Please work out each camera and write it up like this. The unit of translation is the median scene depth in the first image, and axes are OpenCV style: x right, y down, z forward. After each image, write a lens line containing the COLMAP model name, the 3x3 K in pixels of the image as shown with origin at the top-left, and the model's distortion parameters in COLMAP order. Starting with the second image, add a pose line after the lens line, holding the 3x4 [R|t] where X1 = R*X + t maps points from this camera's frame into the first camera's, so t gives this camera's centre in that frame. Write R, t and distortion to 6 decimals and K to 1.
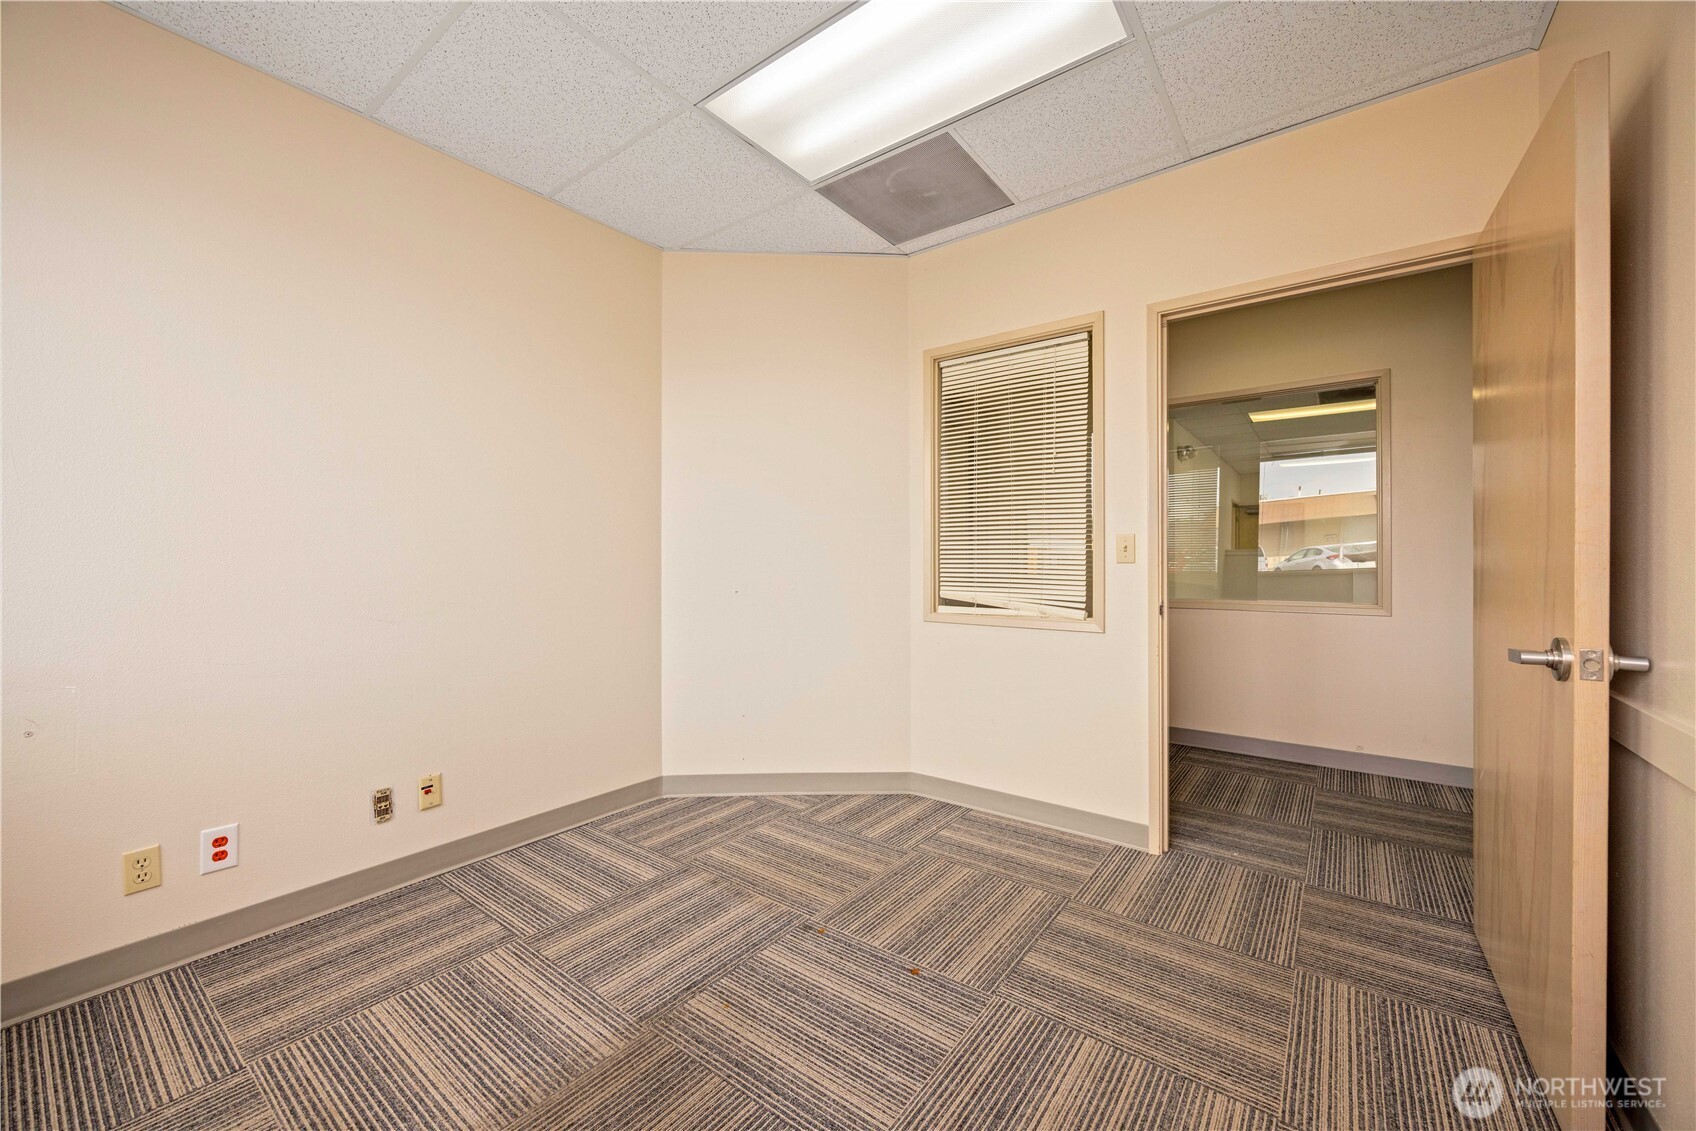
lens RADIAL K [[662.2, 0, 840.2], [0, 662.2, 555.1], [0, 0, 1]] dist [0.000523, -0.000468]
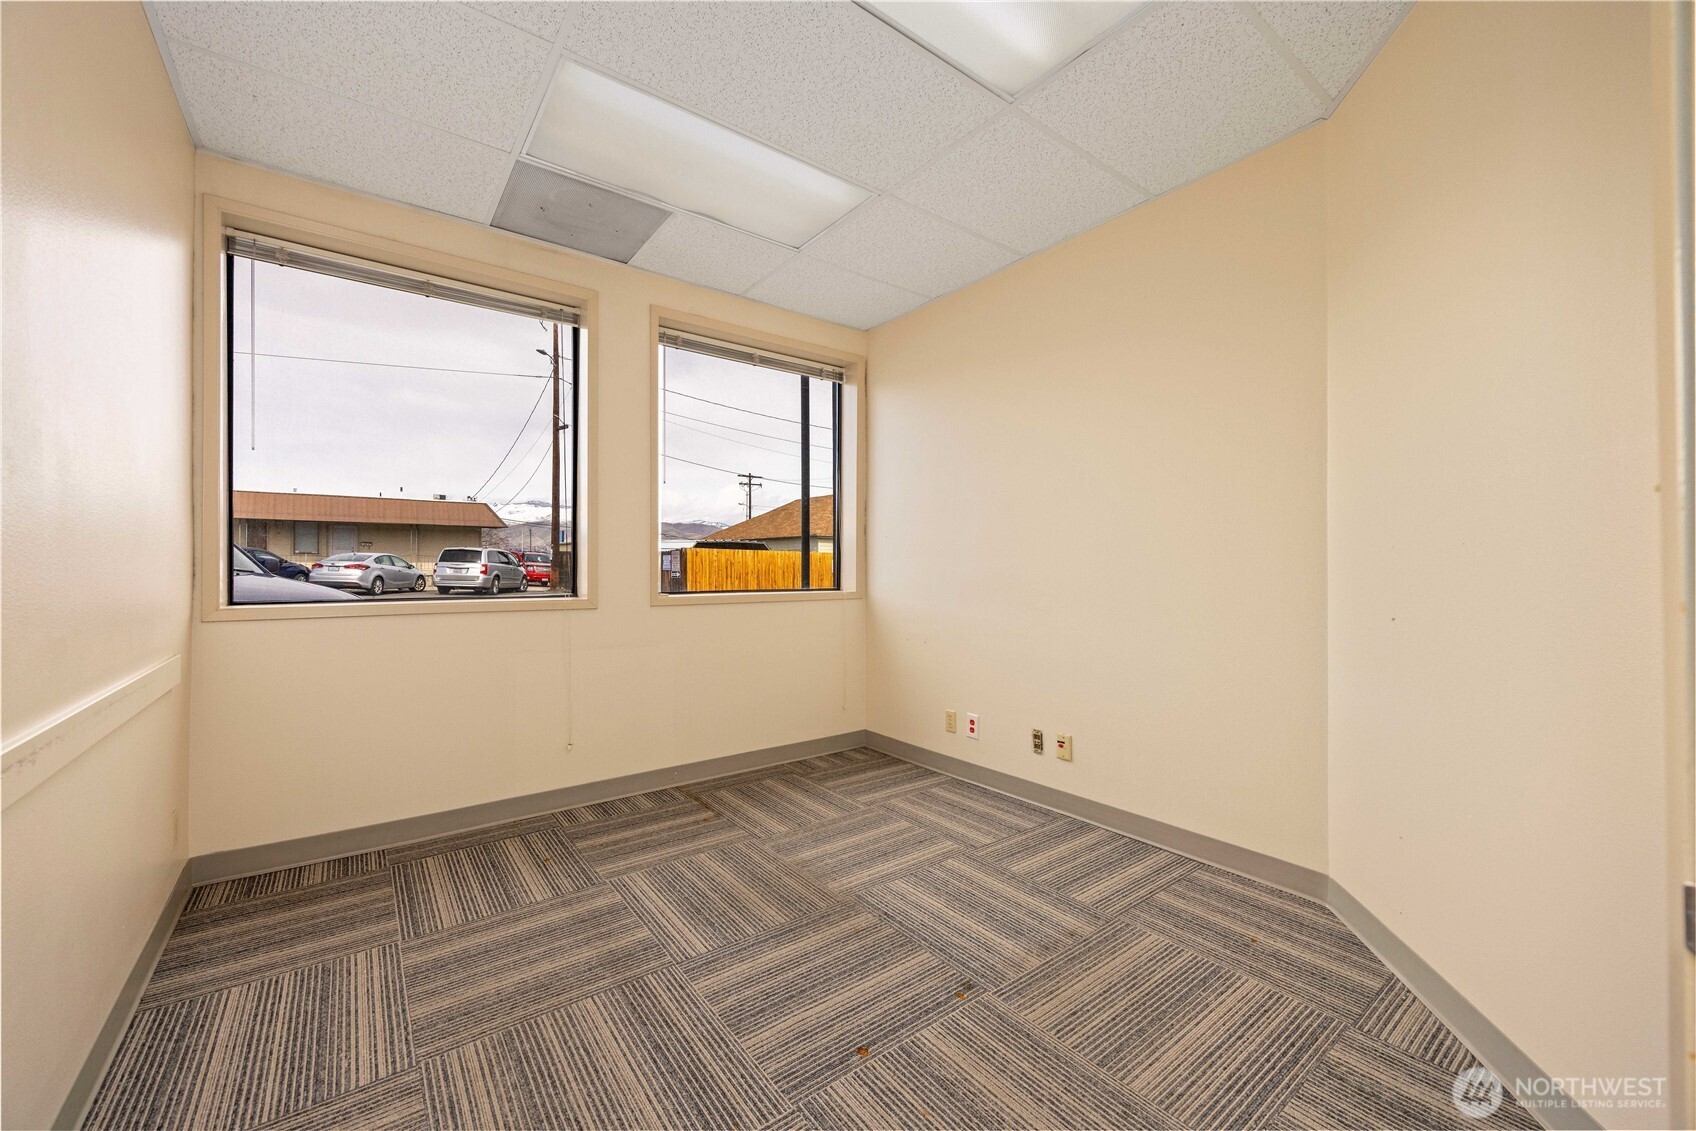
lens RADIAL K [[662.2, 0, 844.5], [0, 662.2, 572.6], [0, 0, 1]] dist [0.000523, -0.000468]
pose [[-0.271275, 0.011493, -0.962433, 0.835512], [0.007871, 0.999922, 0.009722, 0.004059], [0.962470, -0.004938, -0.271344, 1.085964]]
